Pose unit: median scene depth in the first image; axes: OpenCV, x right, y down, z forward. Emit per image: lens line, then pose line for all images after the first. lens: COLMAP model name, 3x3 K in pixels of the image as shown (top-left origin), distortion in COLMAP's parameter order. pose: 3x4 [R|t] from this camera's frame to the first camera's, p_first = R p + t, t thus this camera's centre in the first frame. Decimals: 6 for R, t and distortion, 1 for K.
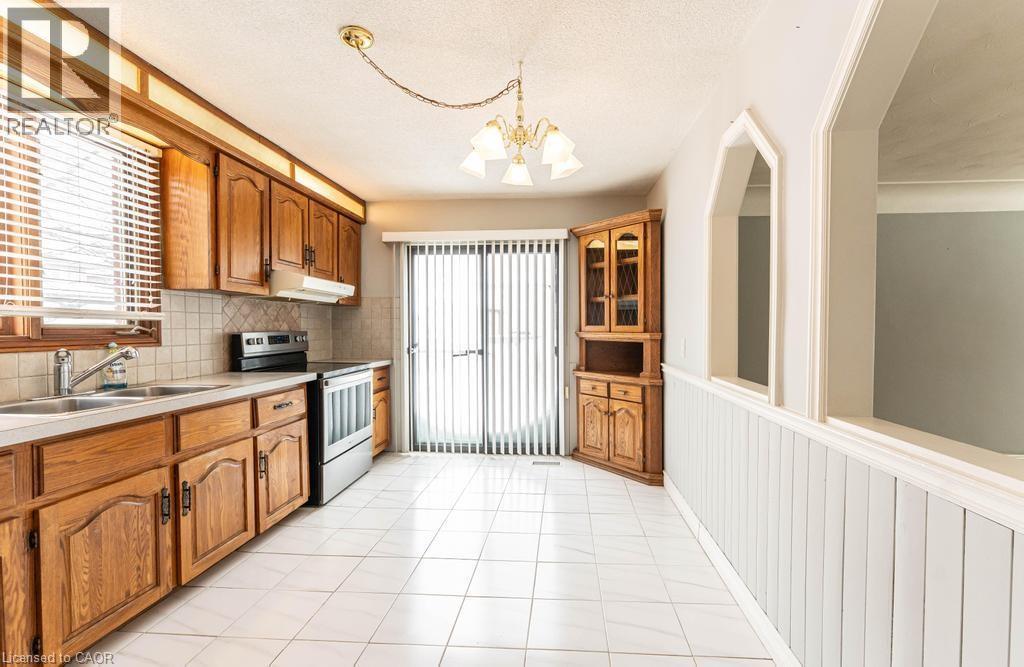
lens RADIAL K [[425.3, 0, 518.4], [0, 425.3, 332.4], [0, 0, 1]] dist [-0.000175, 0.000573]
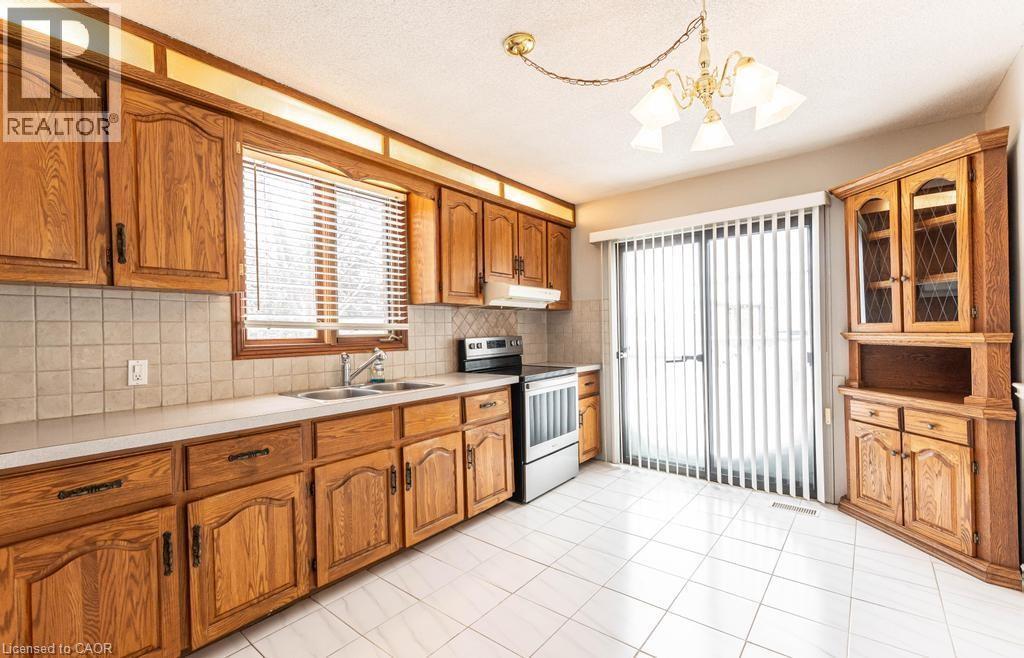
lens RADIAL K [[432.9, 0, 506.1], [0, 432.9, 330.9], [0, 0, 1]] dist [0.001884, 0.000349]
pose [[0.818904, -0.017762, -0.573656, 0.107144], [0.015356, 0.999841, -0.009037, -0.006915], [0.573725, -0.001409, 0.819047, 0.093687]]
